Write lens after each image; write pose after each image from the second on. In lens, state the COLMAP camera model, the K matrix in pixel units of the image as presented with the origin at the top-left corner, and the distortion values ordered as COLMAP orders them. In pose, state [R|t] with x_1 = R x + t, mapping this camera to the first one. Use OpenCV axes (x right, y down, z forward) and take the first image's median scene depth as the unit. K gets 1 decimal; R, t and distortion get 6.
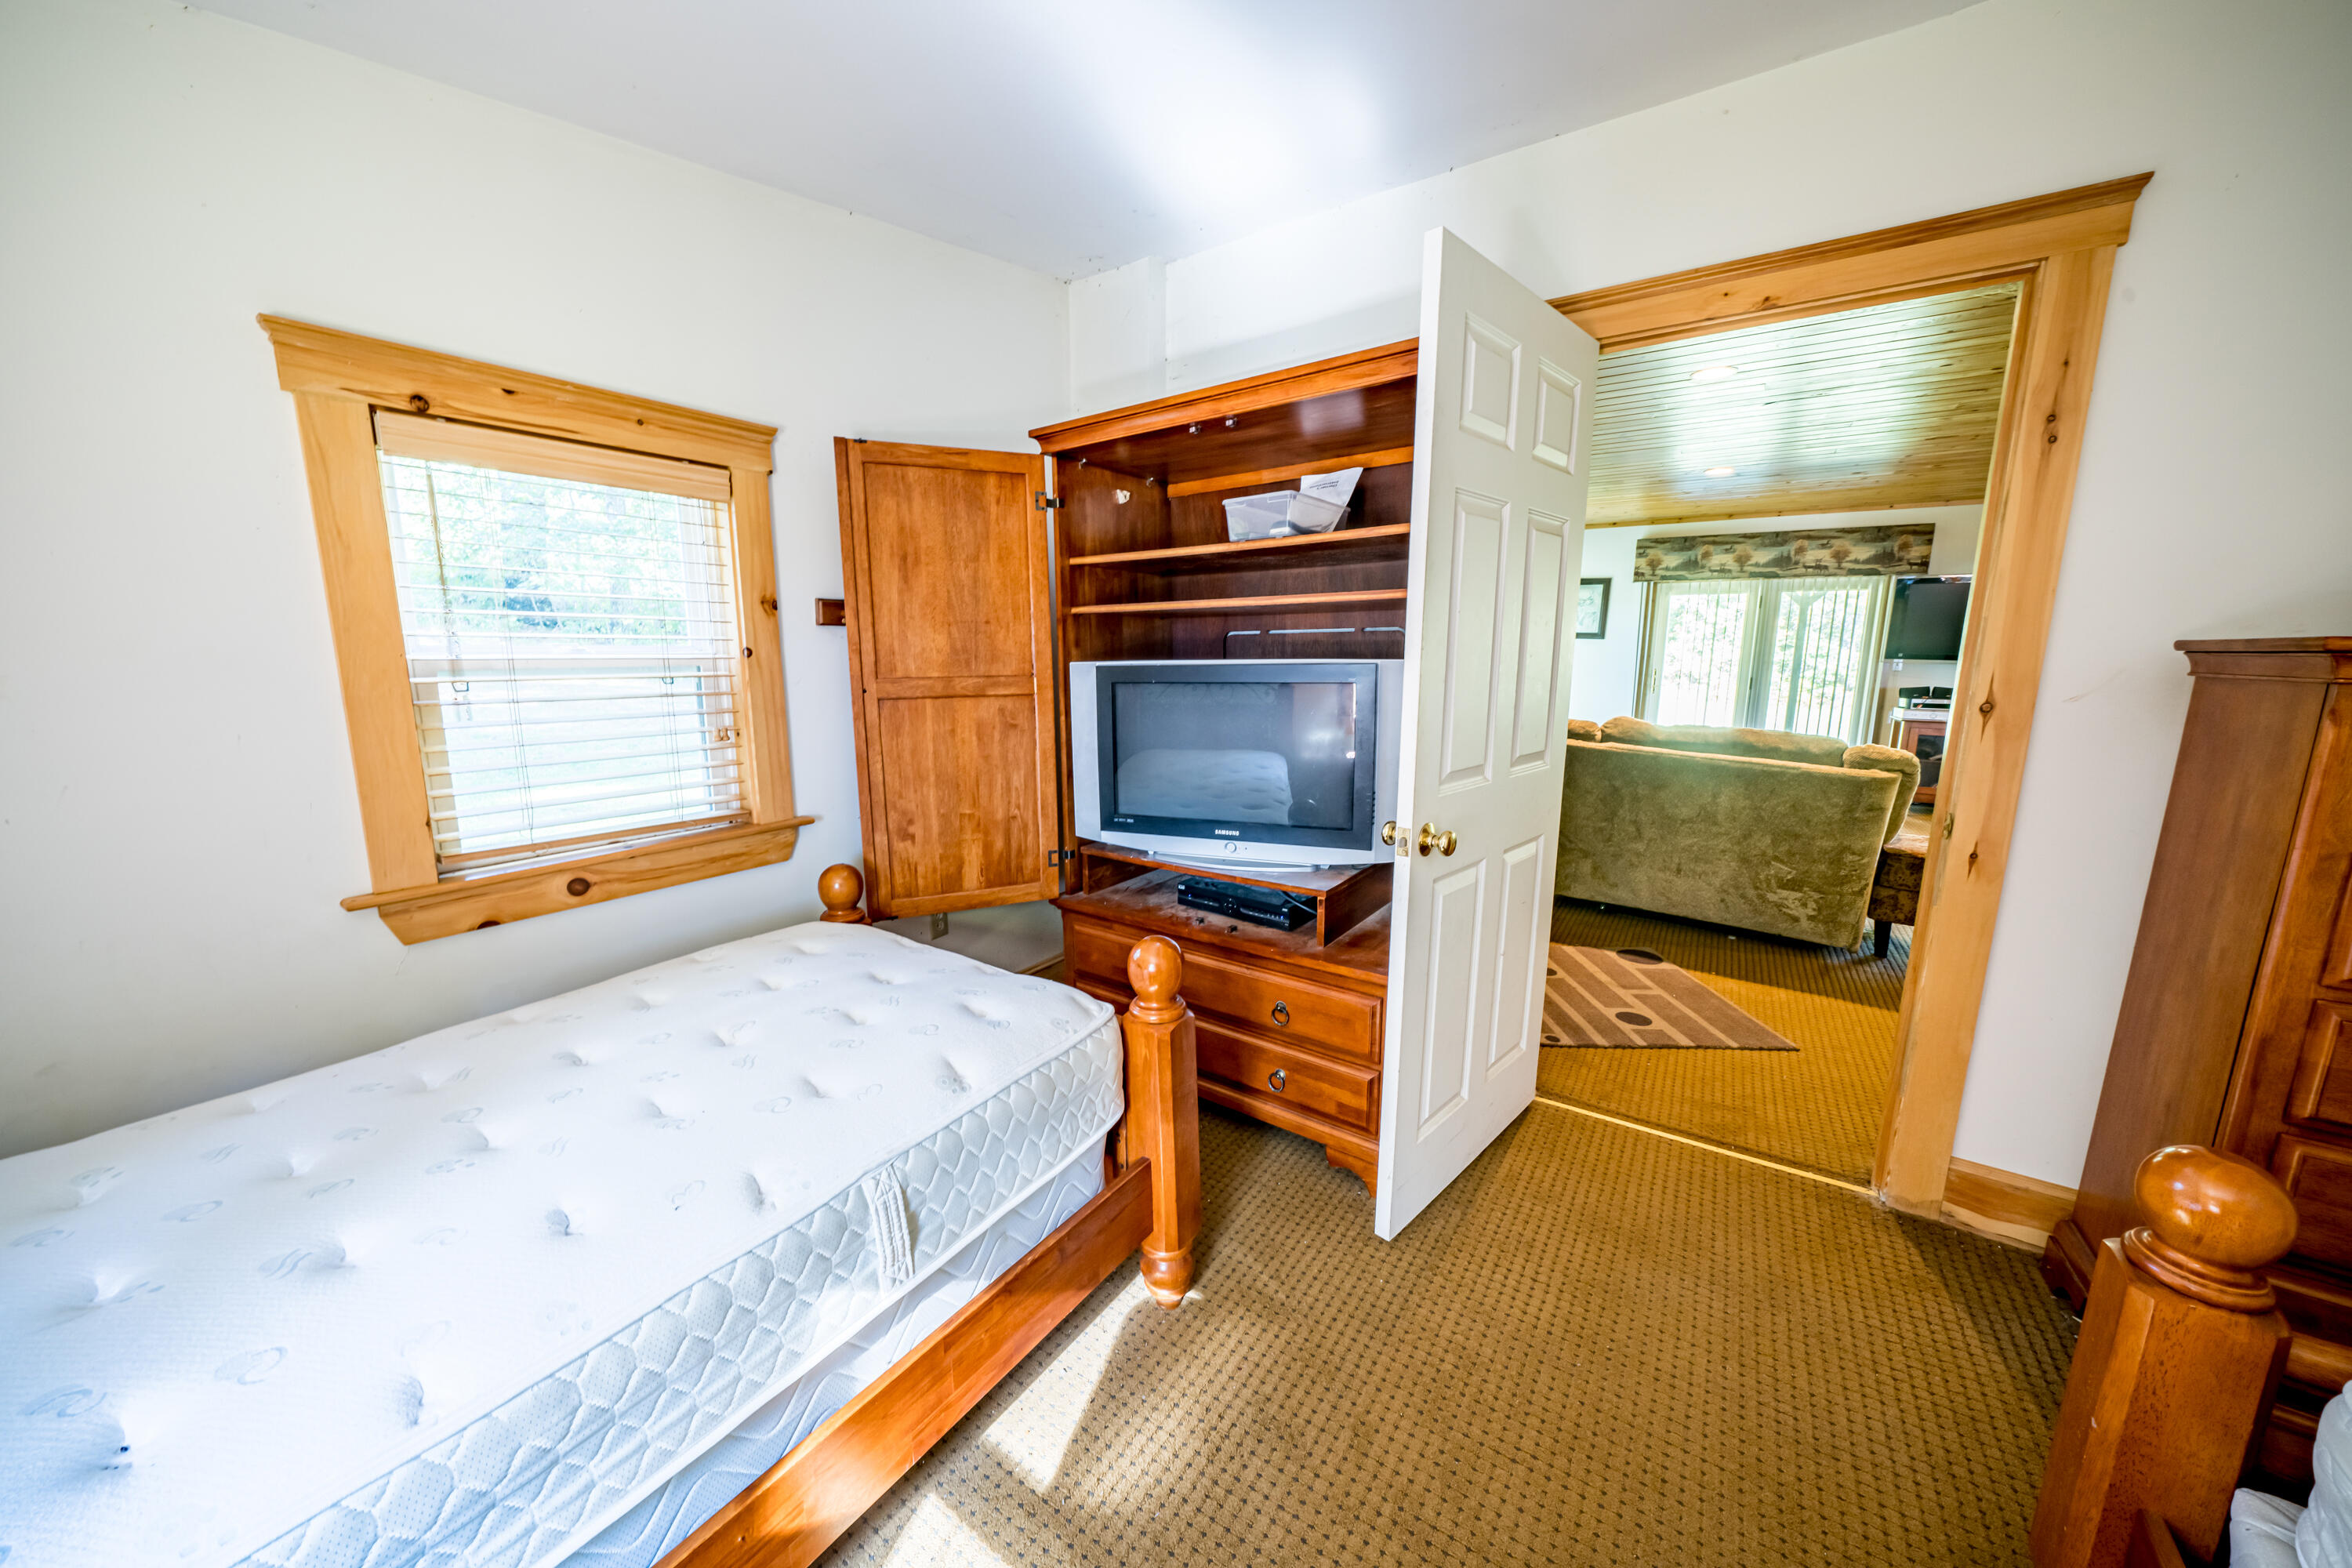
lens RADIAL K [[803.1, 0, 1174.3], [0, 803.1, 782.4], [0, 0, 1]] dist [-0.010020, 0.000344]
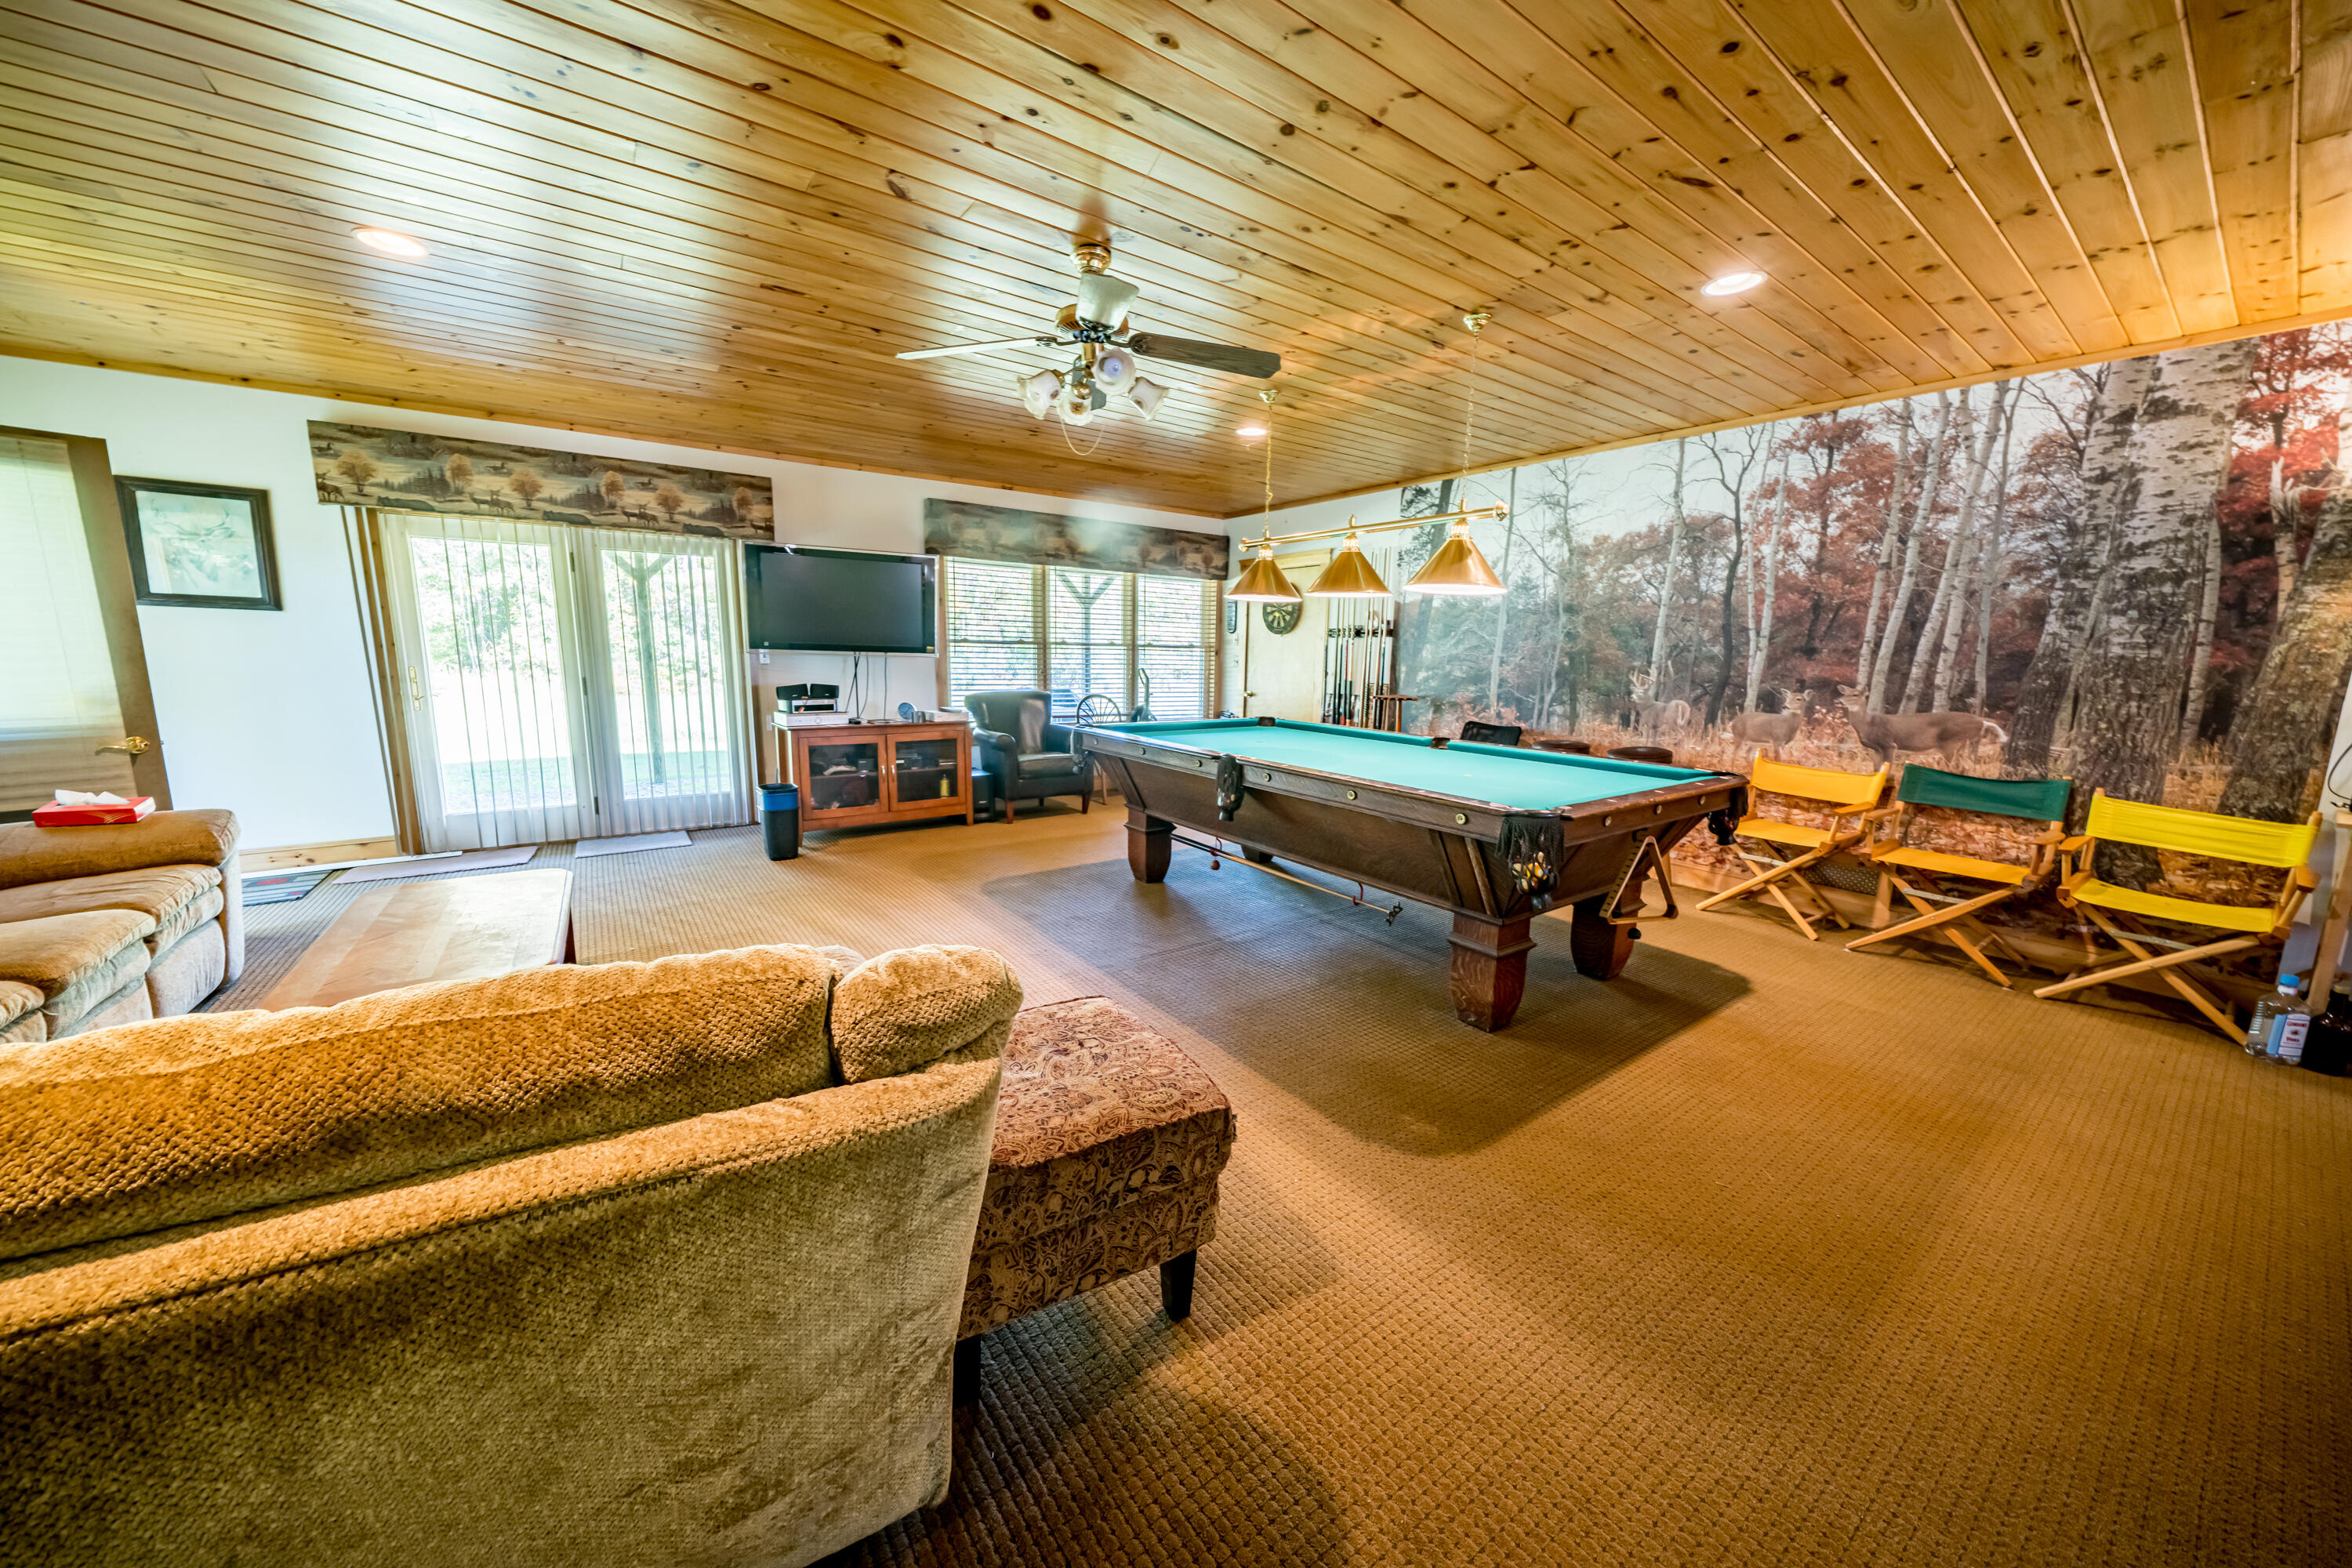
lens RADIAL K [[803.1, 0, 1165.5], [0, 803.1, 783.8], [0, 0, 1]] dist [-0.010020, 0.000344]
pose [[0.342894, -0.153736, 0.926709, 0.273065], [0.139707, 0.983892, 0.111529, -0.052903], [-0.928927, 0.091225, 0.358848, 0.337307]]
